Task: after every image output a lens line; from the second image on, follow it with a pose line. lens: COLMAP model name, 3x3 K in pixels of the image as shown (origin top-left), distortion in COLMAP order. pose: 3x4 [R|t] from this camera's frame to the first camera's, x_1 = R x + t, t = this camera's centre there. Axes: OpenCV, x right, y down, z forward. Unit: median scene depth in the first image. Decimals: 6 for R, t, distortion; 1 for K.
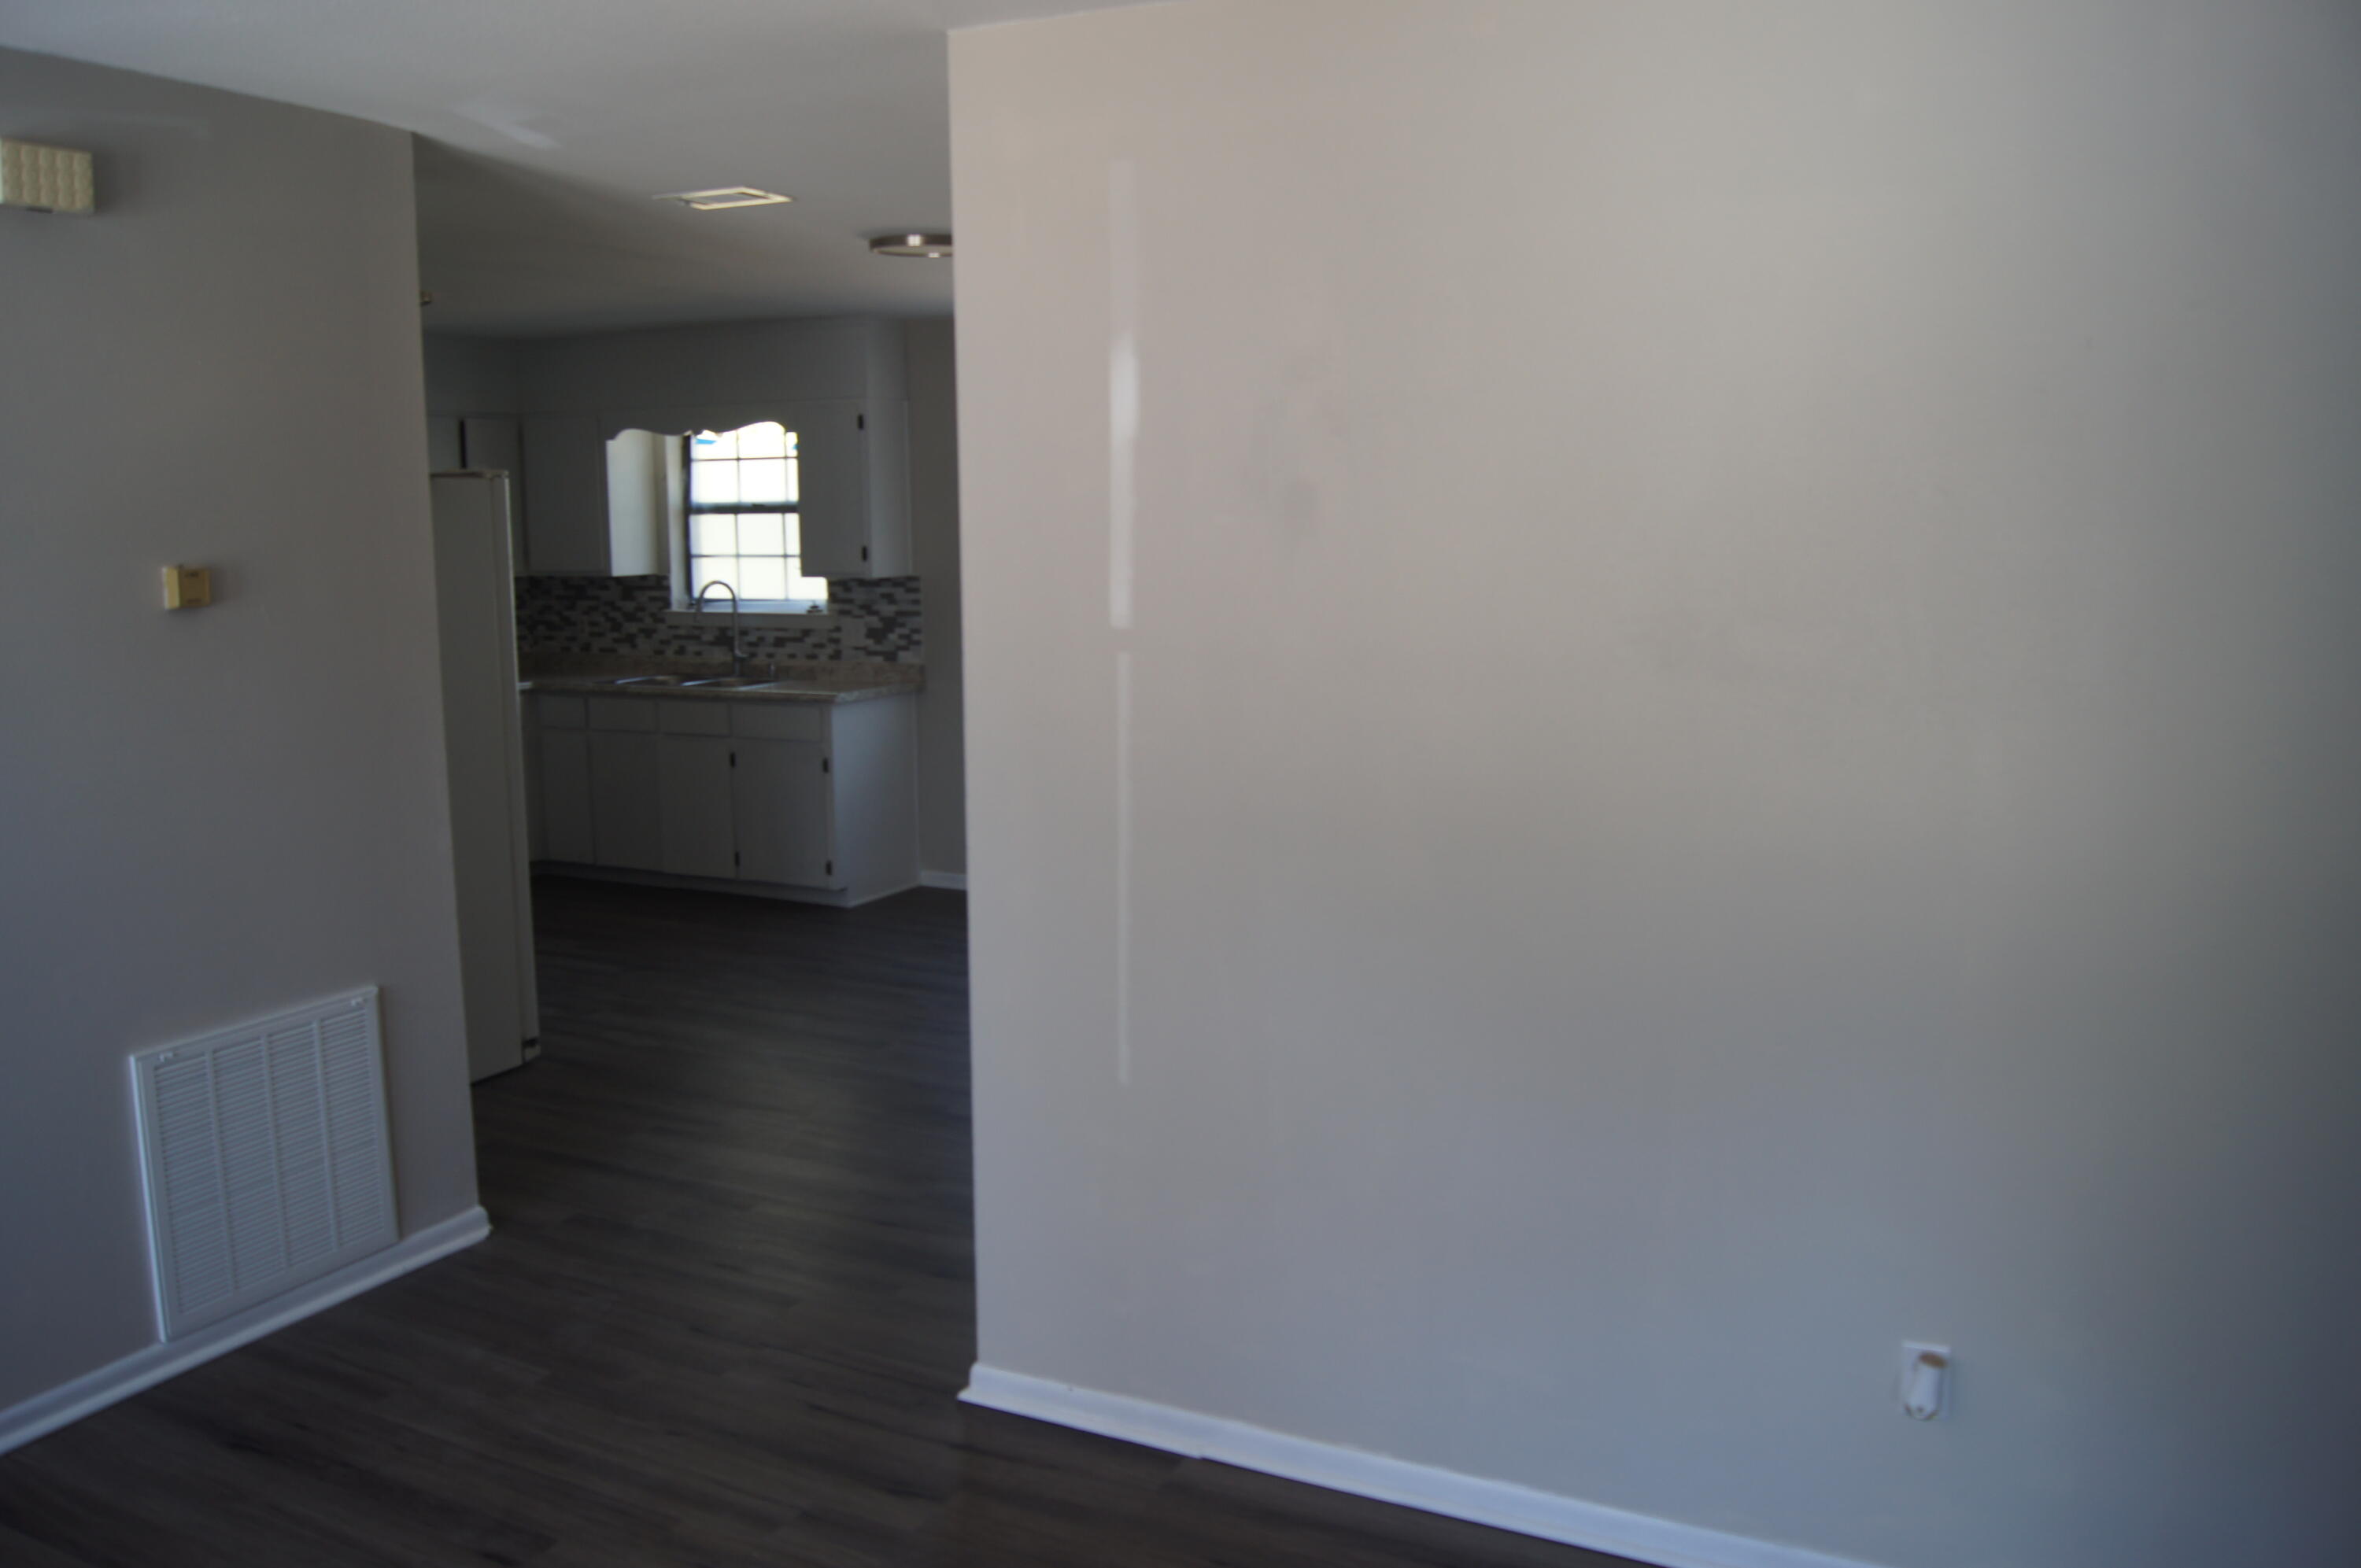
lens RADIAL K [[1818.9, 0, 1180.5], [0, 1818.9, 784.0], [0, 0, 1]] dist [-0.078629, 0.013730]
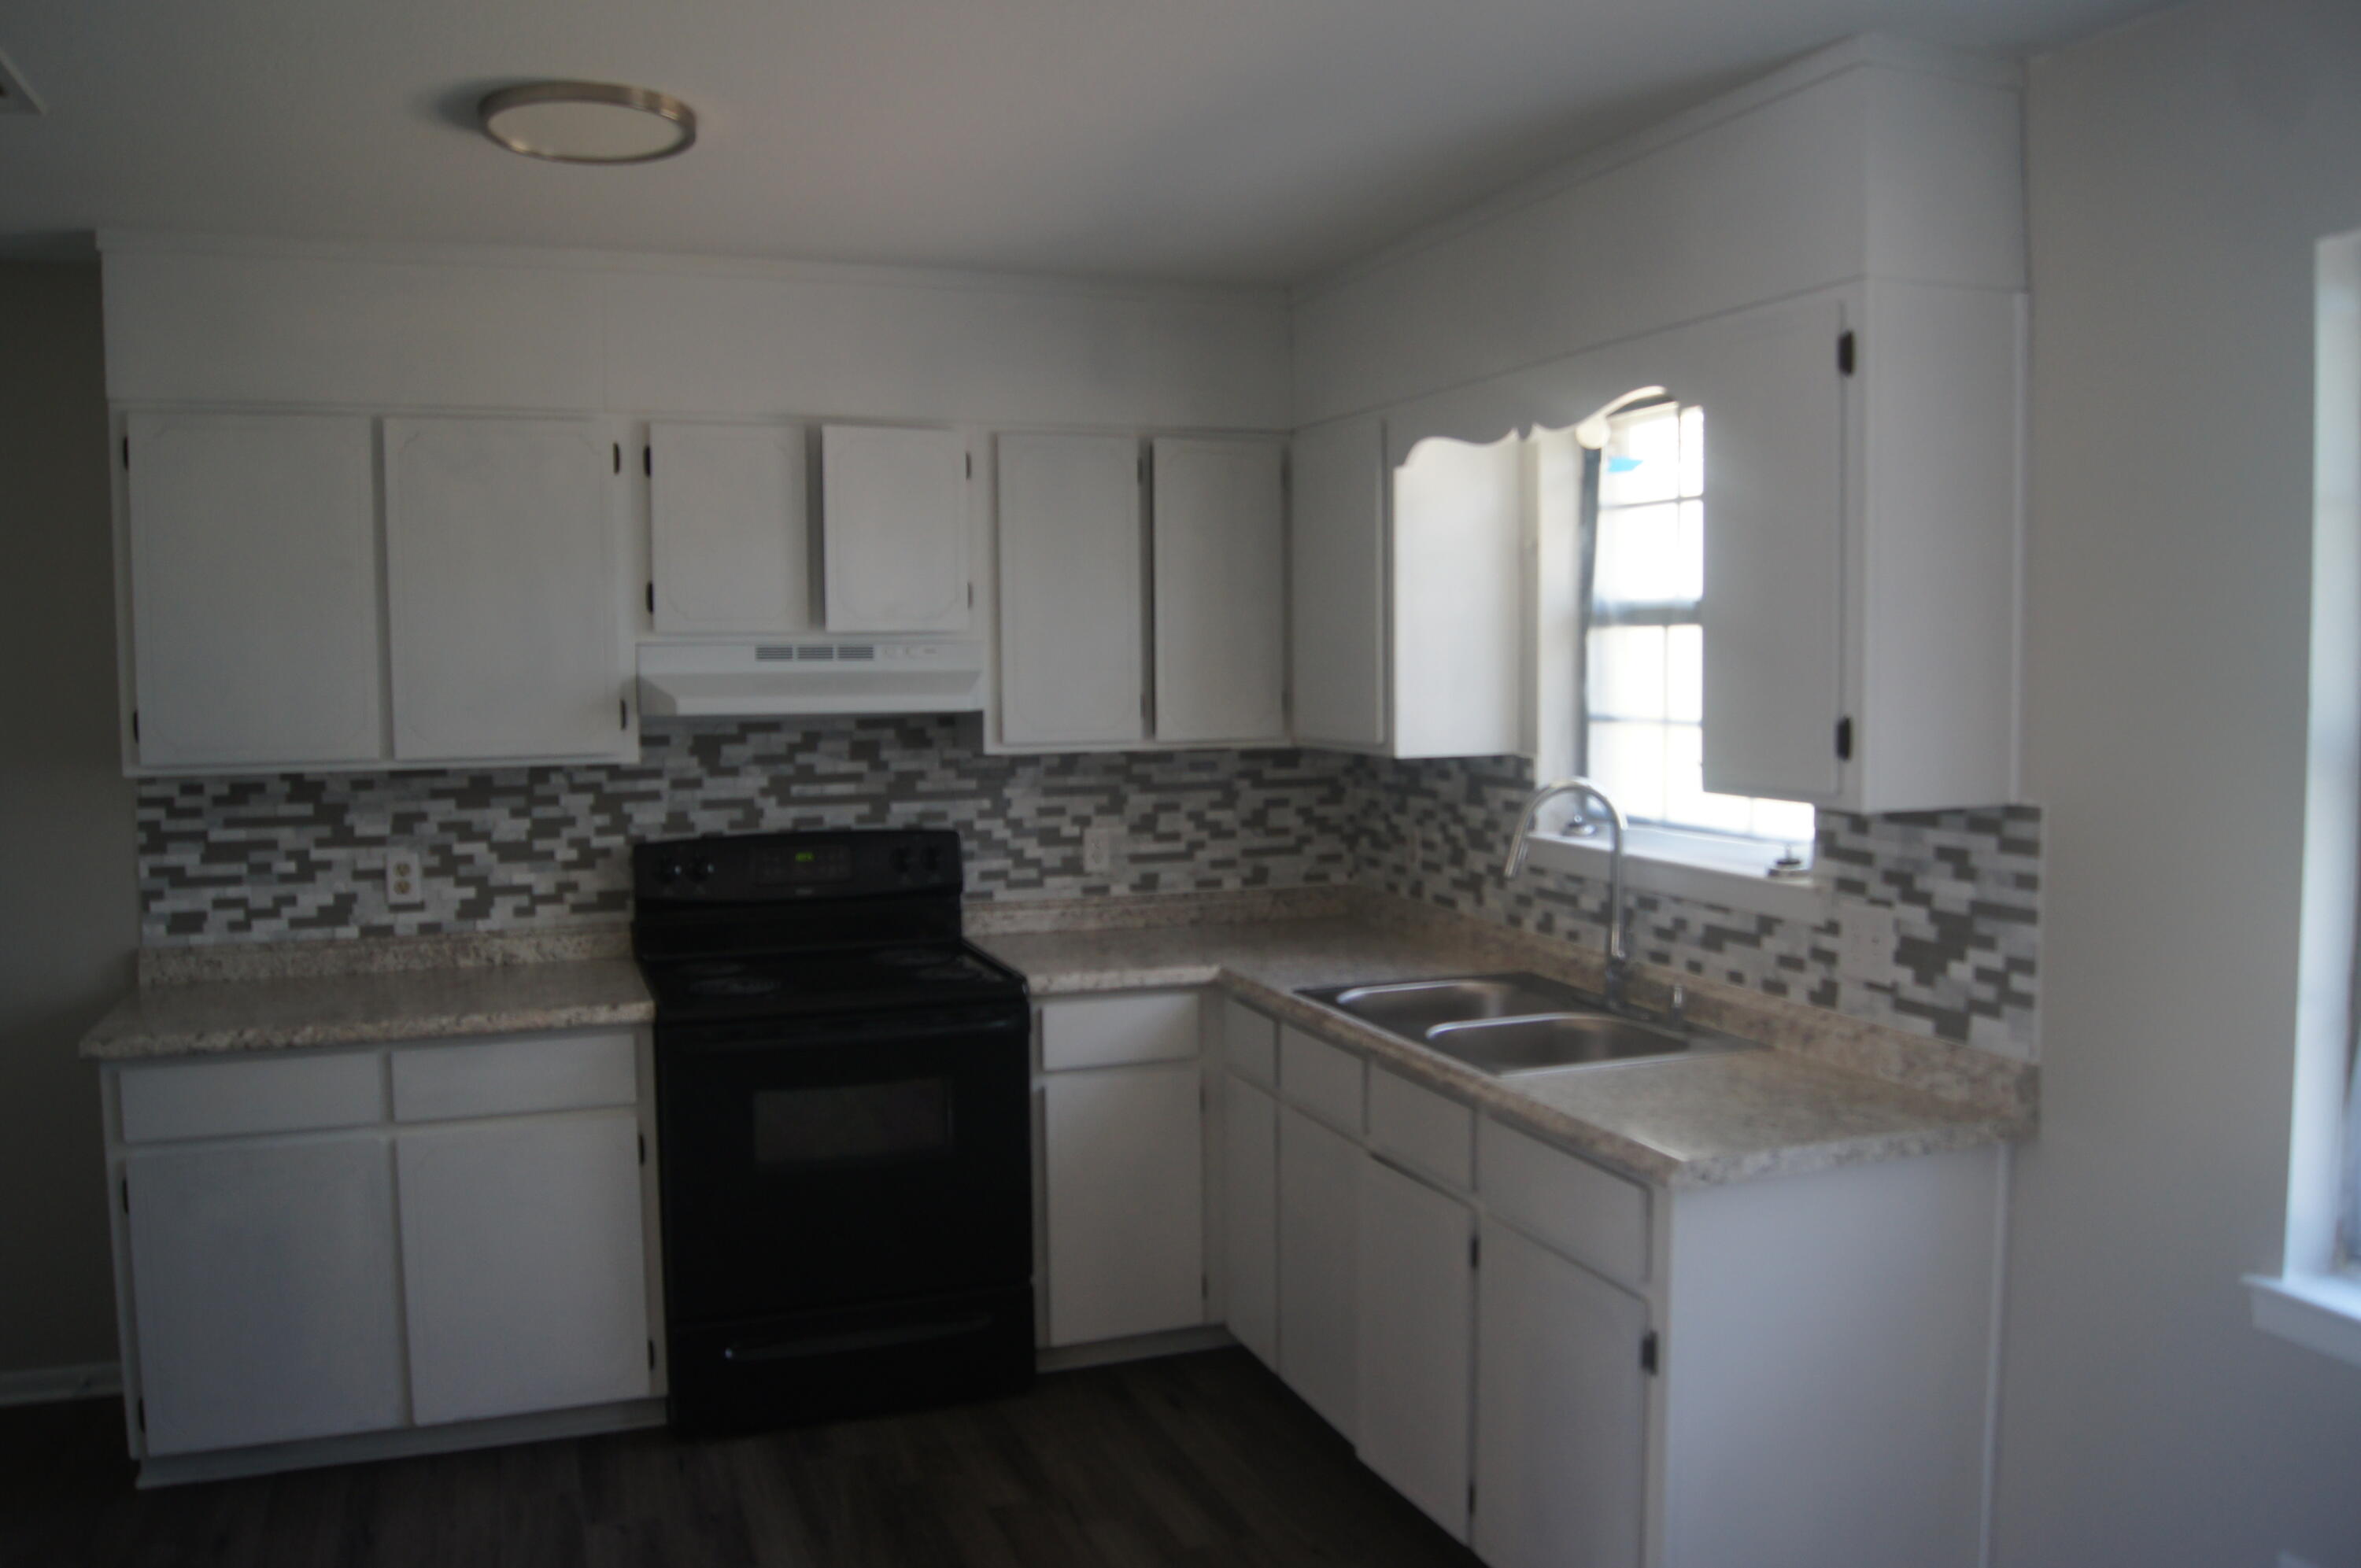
lens RADIAL K [[1818.9, 0, 1180.5], [0, 1818.9, 784.0], [0, 0, 1]] dist [-0.078629, 0.013730]
pose [[0.711685, 0.052414, -0.700541, -0.023832], [-0.097694, 0.994907, -0.024809, -0.091937], [0.695673, 0.086095, 0.713181, 0.629287]]
